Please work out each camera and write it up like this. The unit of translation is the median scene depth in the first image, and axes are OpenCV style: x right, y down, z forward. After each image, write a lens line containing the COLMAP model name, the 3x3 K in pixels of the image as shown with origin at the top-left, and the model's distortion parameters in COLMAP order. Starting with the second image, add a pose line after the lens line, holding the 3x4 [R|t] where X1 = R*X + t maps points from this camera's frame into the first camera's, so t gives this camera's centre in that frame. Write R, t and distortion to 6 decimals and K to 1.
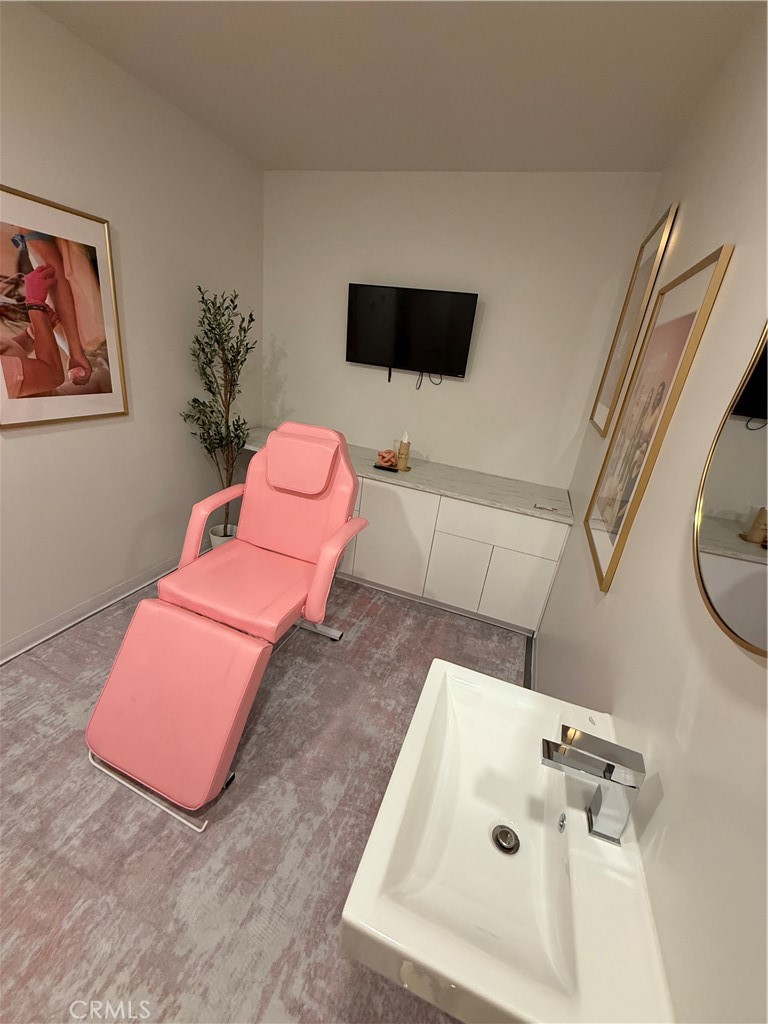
lens RADIAL K [[405.1, 0, 383.8], [0, 405.1, 508.2], [0, 0, 1]] dist [-0.001093, 0.000924]
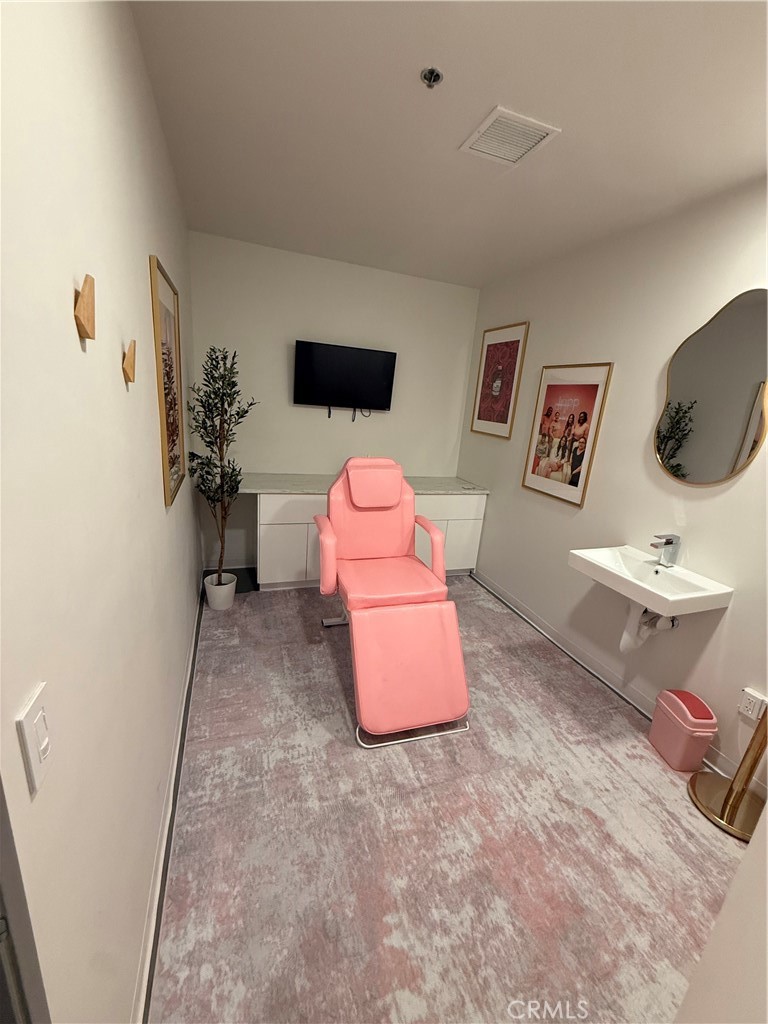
lens RADIAL K [[405.1, 0, 381.2], [0, 405.1, 509.8], [0, 0, 1]] dist [-0.001093, 0.000924]
pose [[0.770739, -0.222666, 0.596977, -1.236953], [0.243895, 0.968690, 0.046425, -0.113905], [-0.588623, 0.109818, 0.800914, -0.082445]]
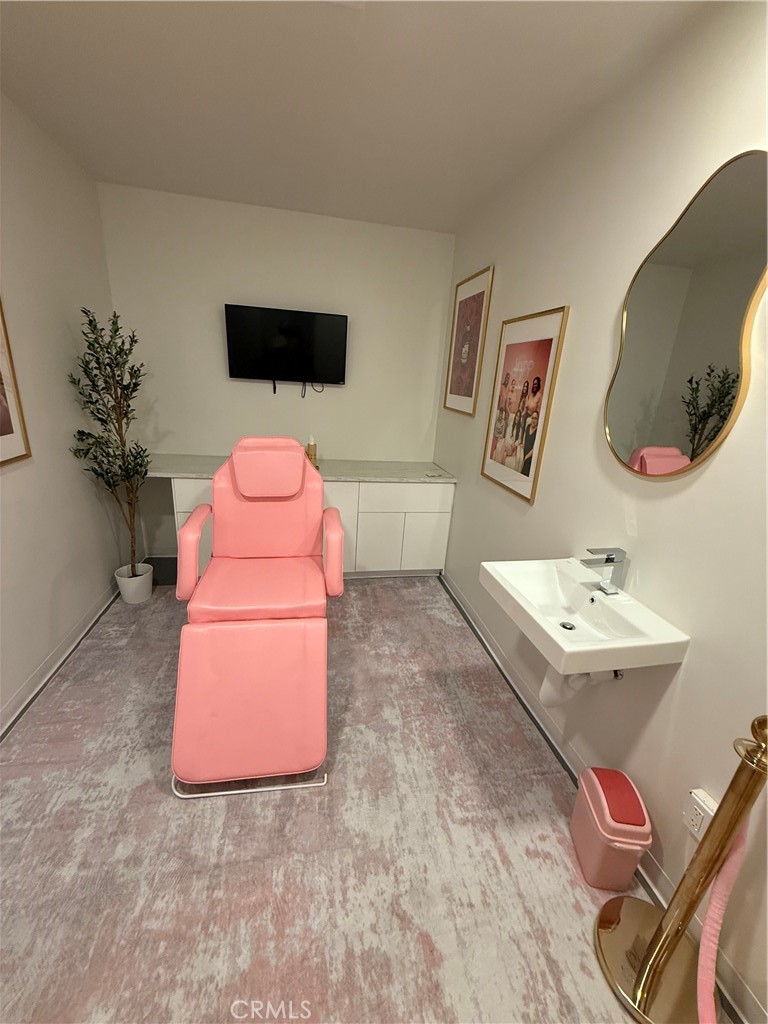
lens RADIAL K [[405.1, 0, 381.7], [0, 405.1, 509.6], [0, 0, 1]] dist [-0.001093, 0.000924]
pose [[0.855052, -0.221190, 0.469001, -0.601536], [0.225423, 0.973080, 0.047947, 0.007850], [-0.466981, 0.064727, 0.881895, -0.139629]]
